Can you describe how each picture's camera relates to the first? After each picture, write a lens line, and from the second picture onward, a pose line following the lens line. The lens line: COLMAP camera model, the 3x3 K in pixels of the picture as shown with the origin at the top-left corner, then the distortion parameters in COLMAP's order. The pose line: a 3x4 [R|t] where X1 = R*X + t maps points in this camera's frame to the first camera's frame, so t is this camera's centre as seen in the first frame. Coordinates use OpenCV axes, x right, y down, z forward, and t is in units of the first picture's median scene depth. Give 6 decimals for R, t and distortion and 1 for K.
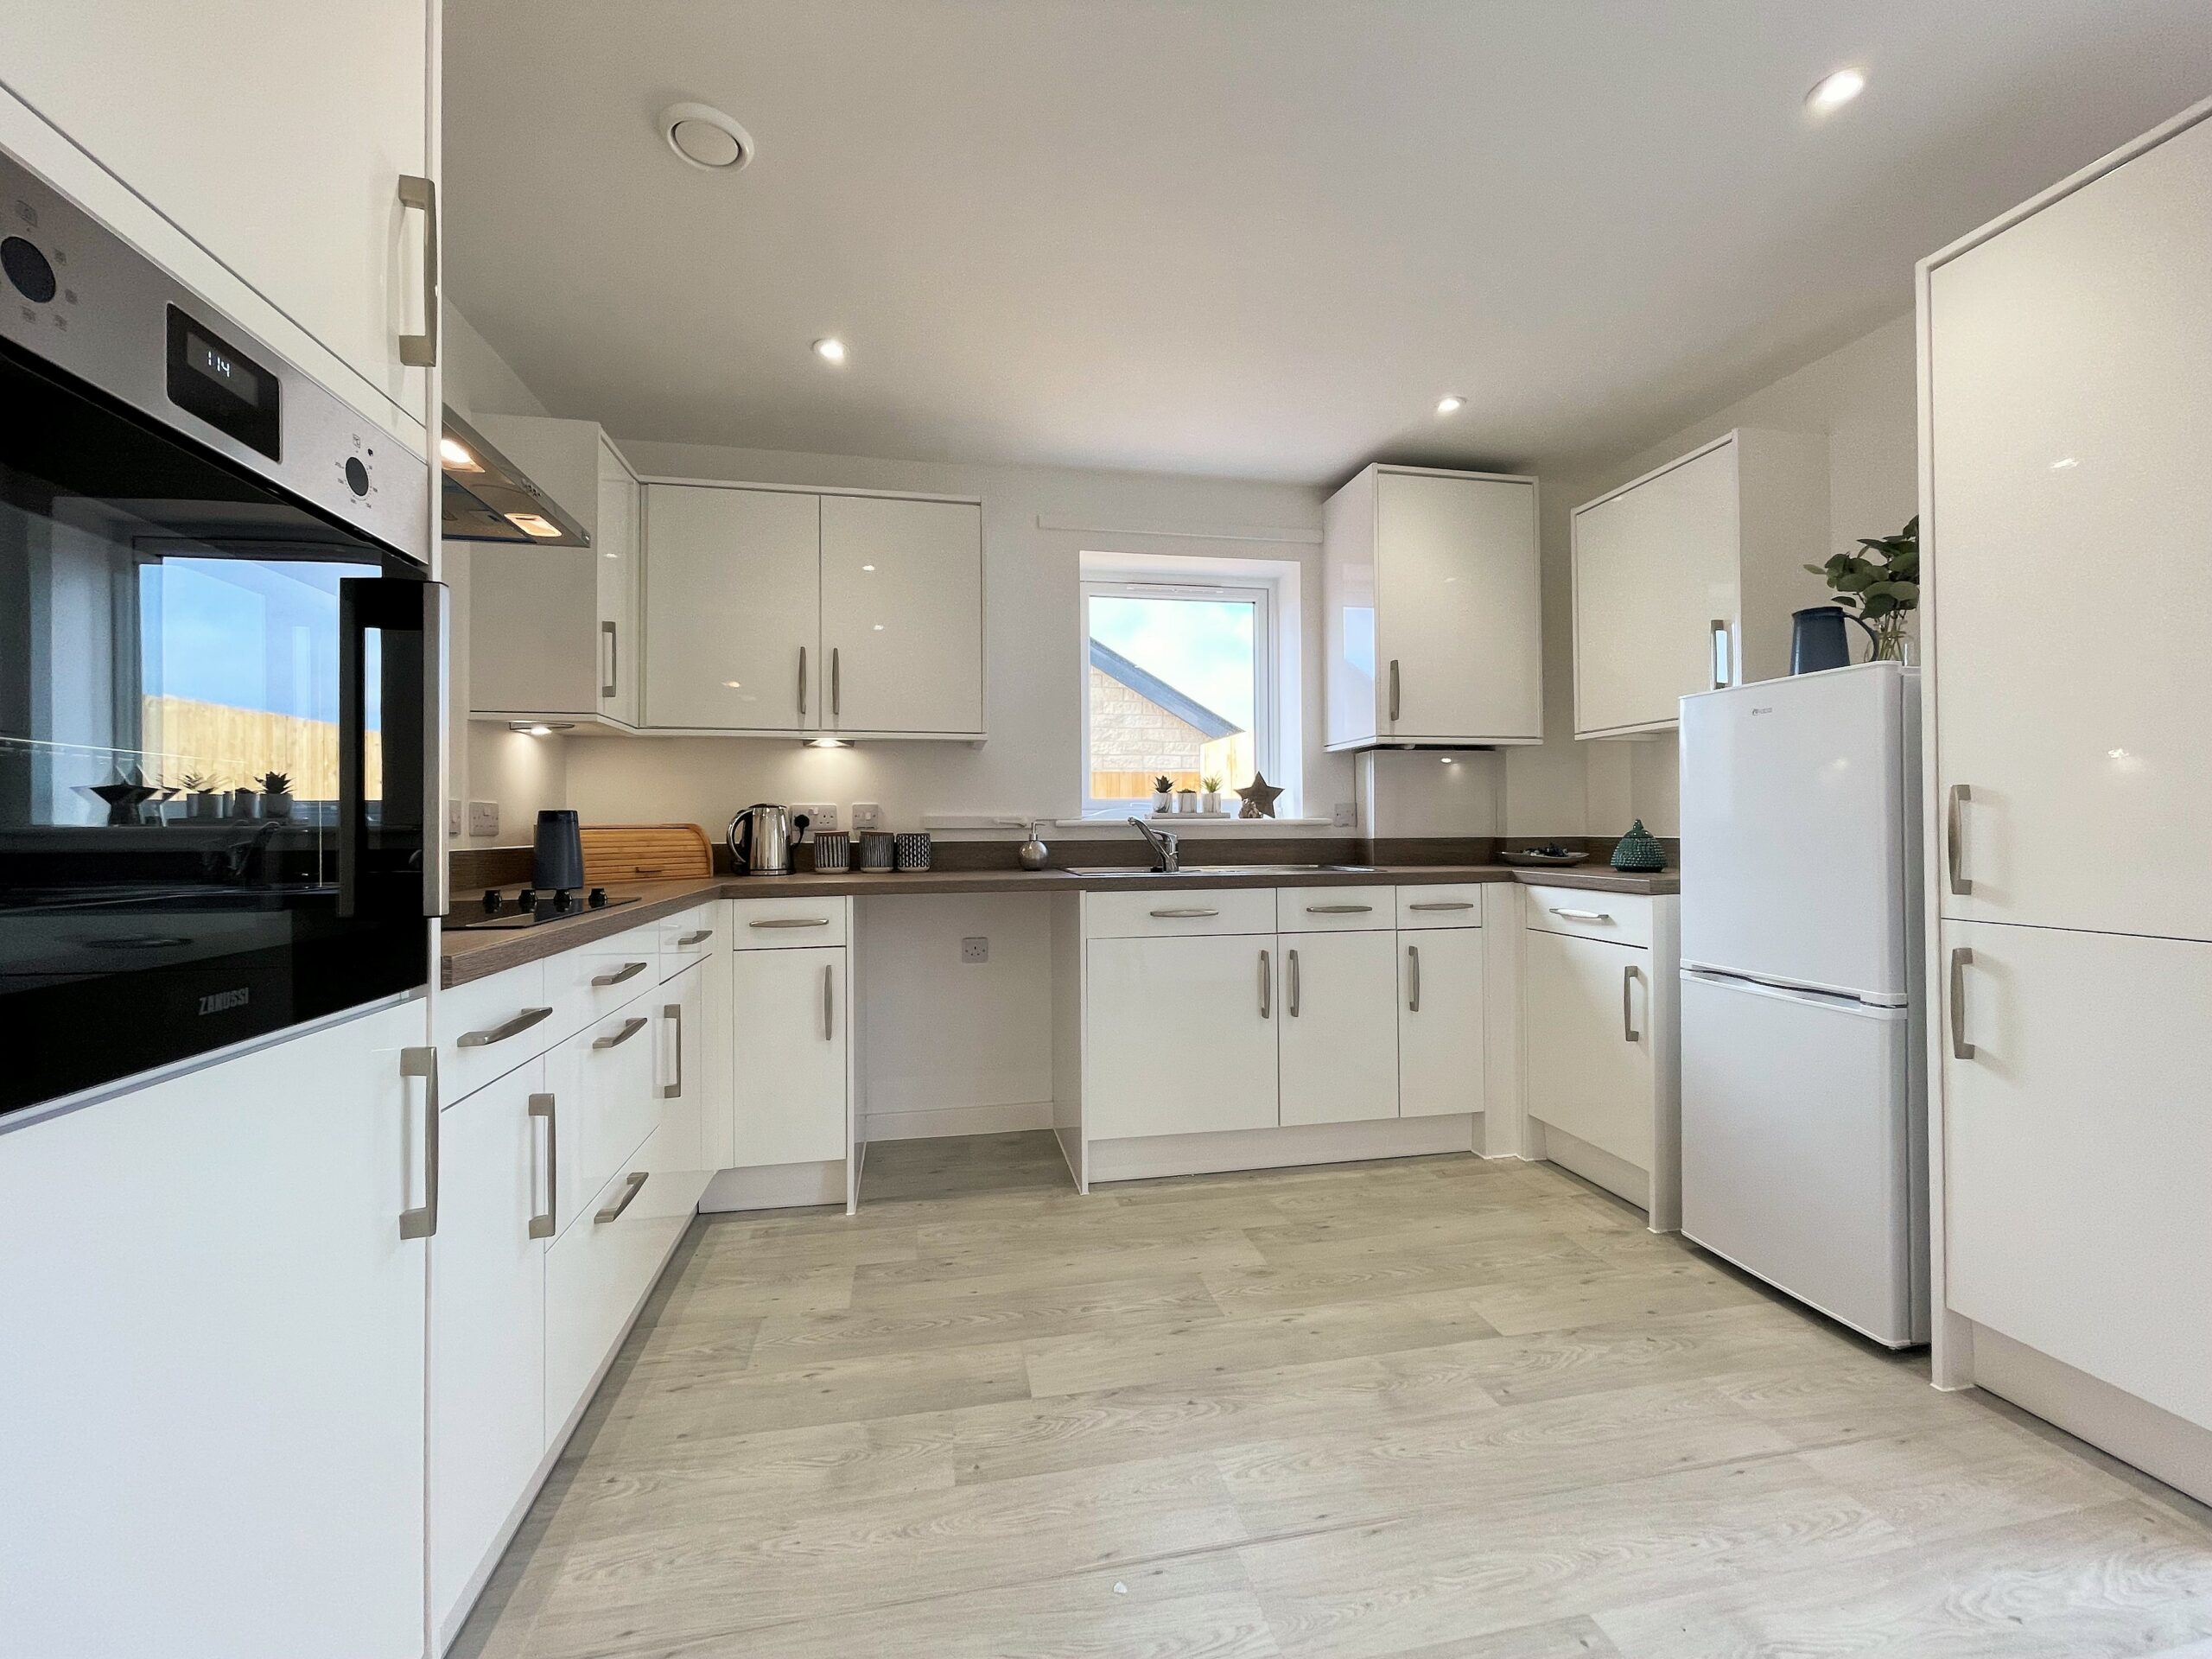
lens RADIAL K [[893.0, 0, 1095.7], [0, 893.0, 819.9], [0, 0, 1]] dist [0.000344, -0.001127]
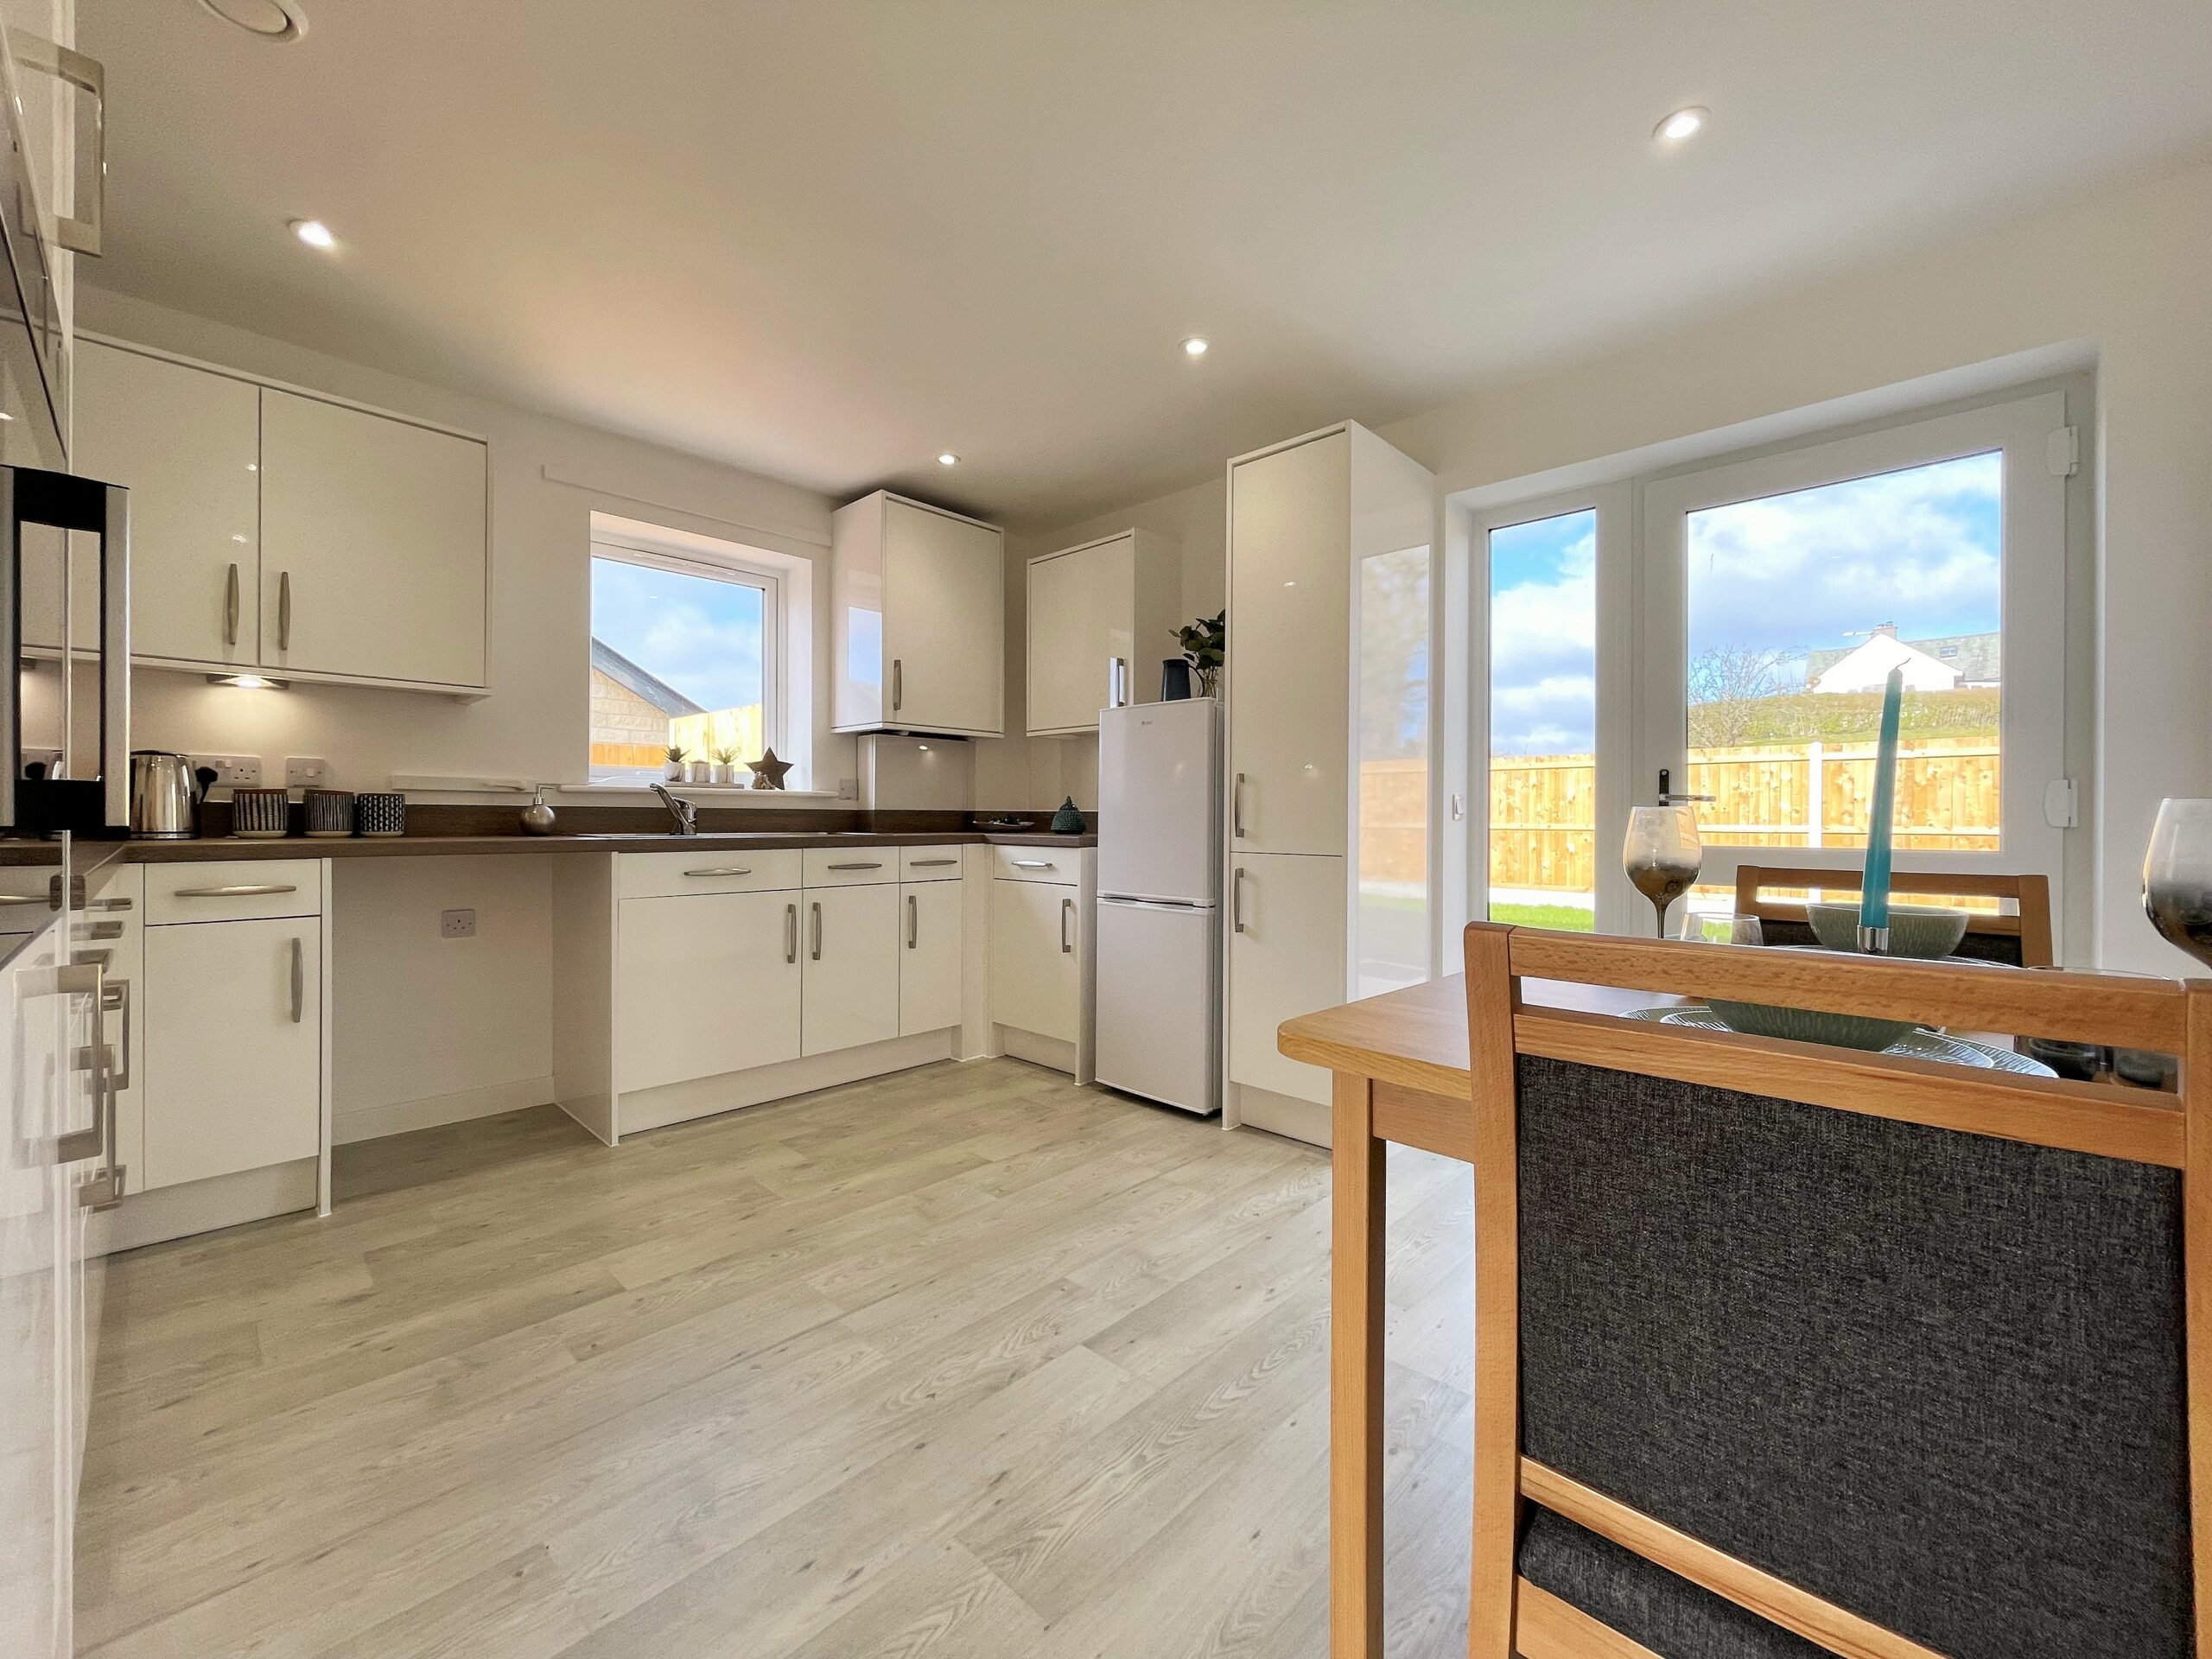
lens RADIAL K [[893.0, 0, 1095.7], [0, 893.0, 819.9], [0, 0, 1]] dist [0.000344, -0.001127]
pose [[0.818657, 0.010072, 0.574195, -0.156438], [-0.016990, 0.999833, 0.006685, 0.027602], [-0.574032, -0.015229, 0.818692, -0.157977]]
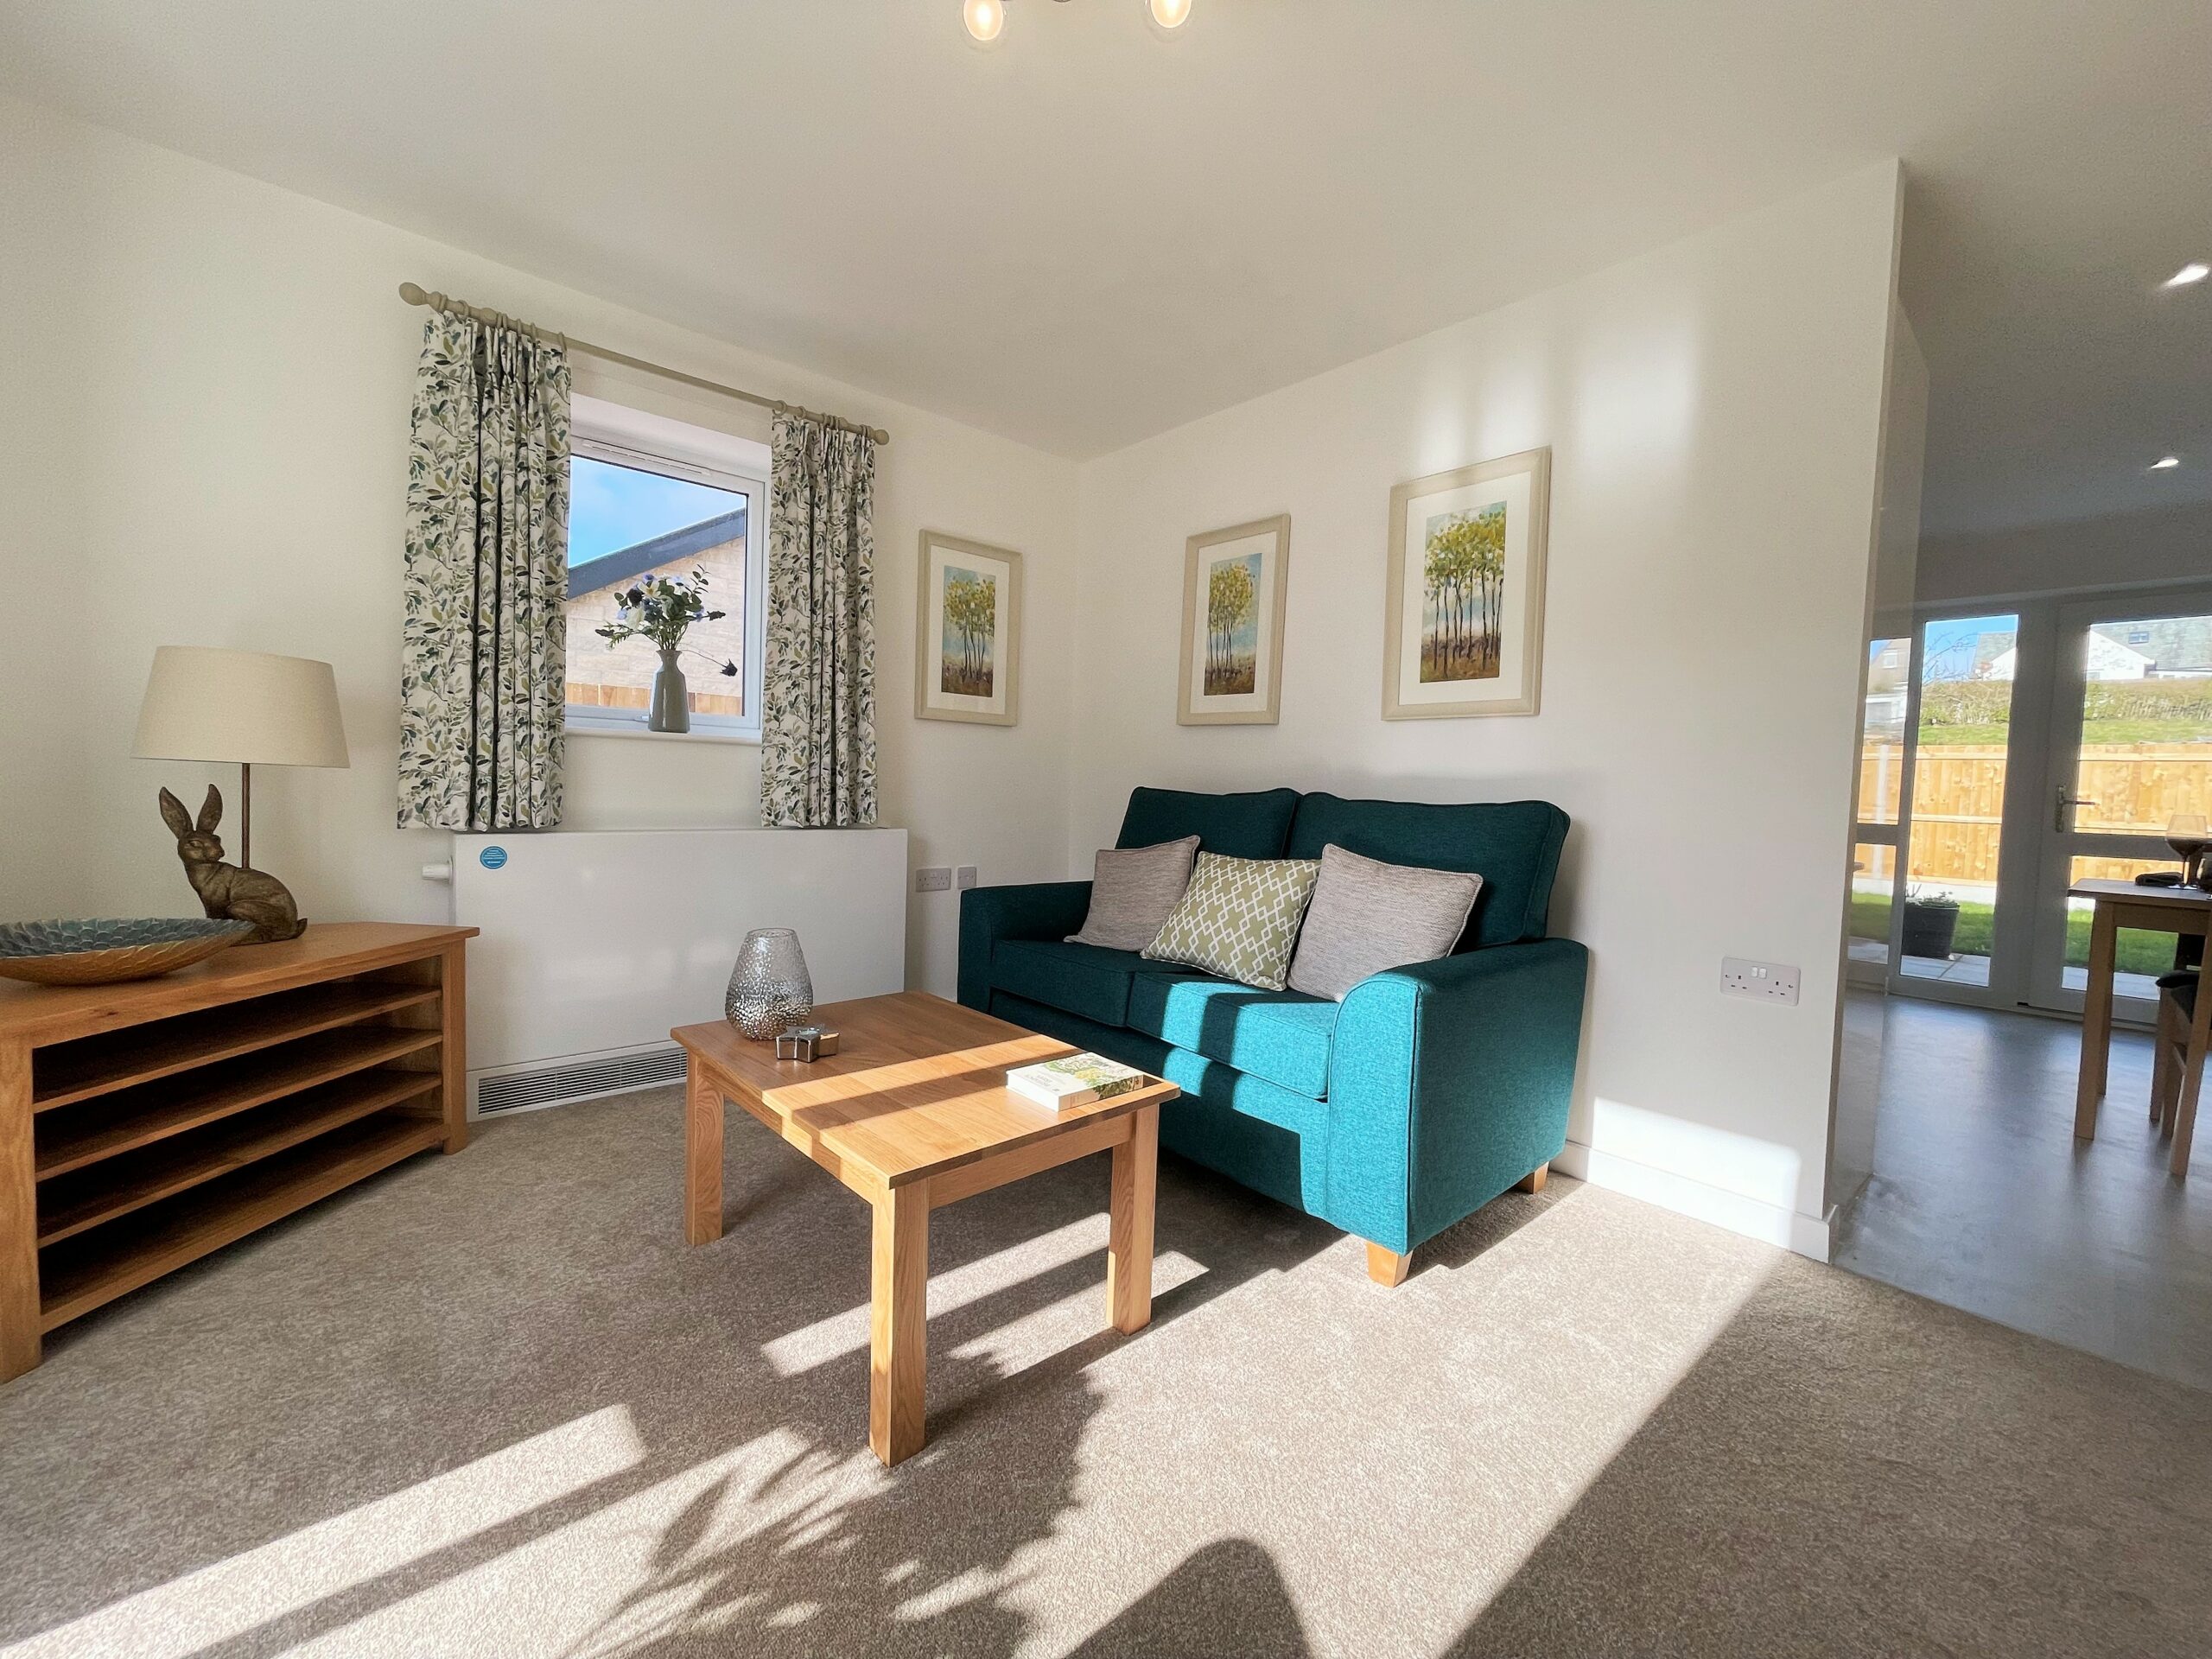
lens RADIAL K [[889.9, 0, 1098.8], [0, 889.9, 818.8], [0, 0, 1]] dist [-0.006753, 0.003877]
pose [[0.865203, 0.016546, 0.501149, -1.447194], [-0.046603, 0.997783, 0.047515, 0.033768], [-0.499252, -0.064465, 0.864055, -0.231835]]
